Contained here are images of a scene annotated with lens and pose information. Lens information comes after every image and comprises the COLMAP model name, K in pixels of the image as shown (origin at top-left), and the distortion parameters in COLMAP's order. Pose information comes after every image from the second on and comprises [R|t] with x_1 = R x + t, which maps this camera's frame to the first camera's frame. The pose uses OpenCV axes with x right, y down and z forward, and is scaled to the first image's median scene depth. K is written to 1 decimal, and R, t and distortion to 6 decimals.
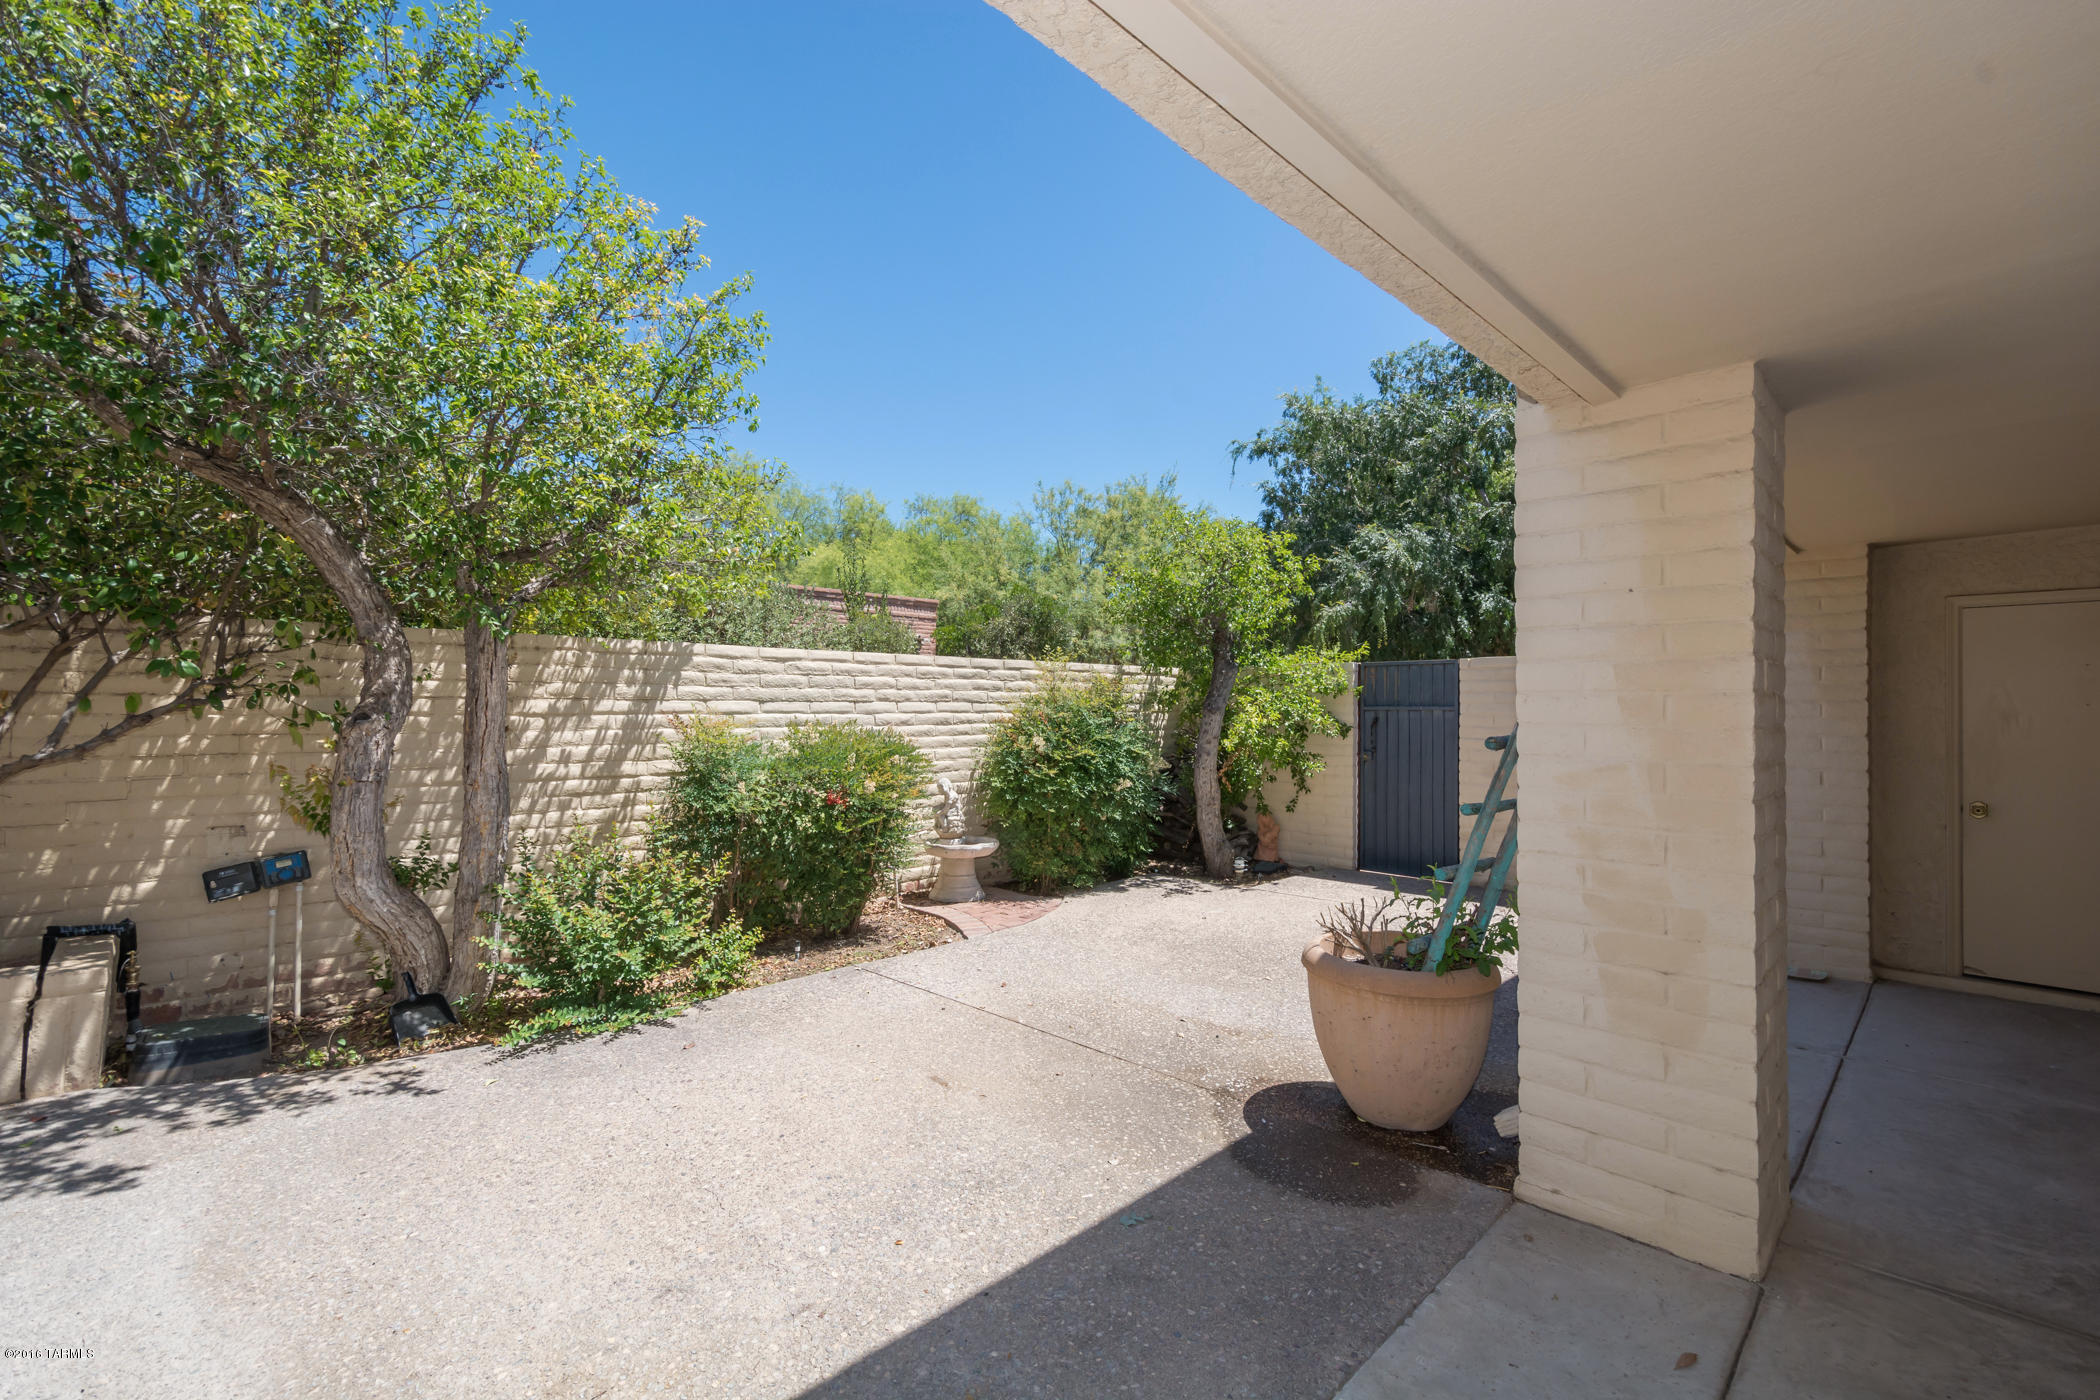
lens RADIAL K [[931.4, 0, 1064.0], [0, 931.4, 713.0], [0, 0, 1]] dist [-0.001416, -0.001504]
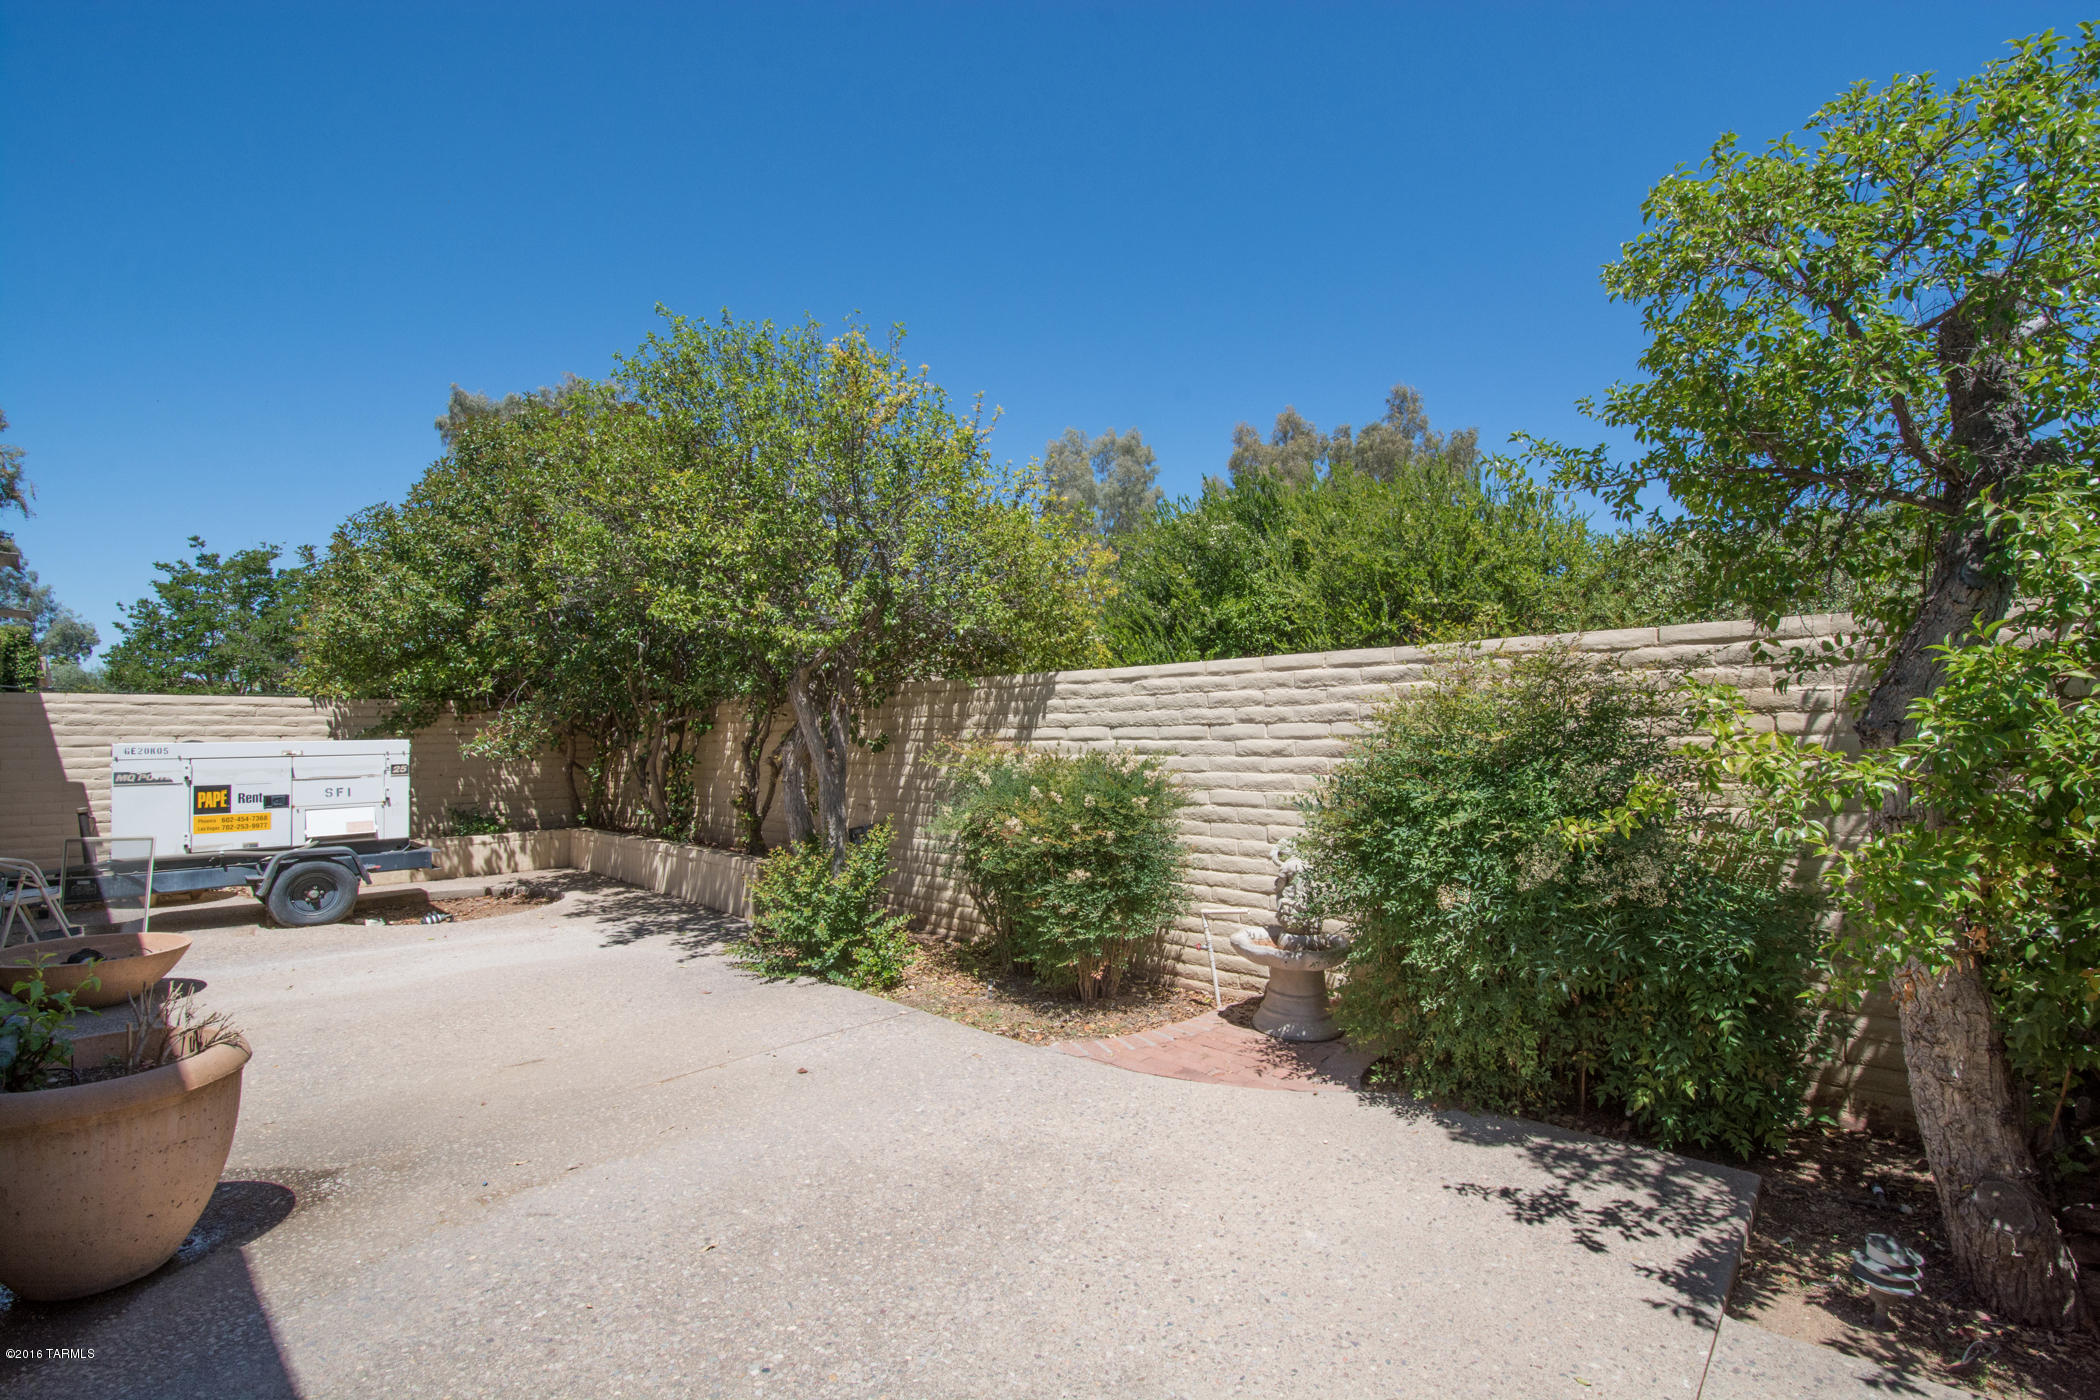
lens RADIAL K [[931.4, 0, 1064.0], [0, 931.4, 713.0], [0, 0, 1]] dist [-0.001416, -0.001504]
pose [[0.021827, -0.015094, -0.999648, 0.621788], [0.015909, 0.999765, -0.014748, -0.013739], [0.999635, -0.015582, 0.022062, 0.960704]]
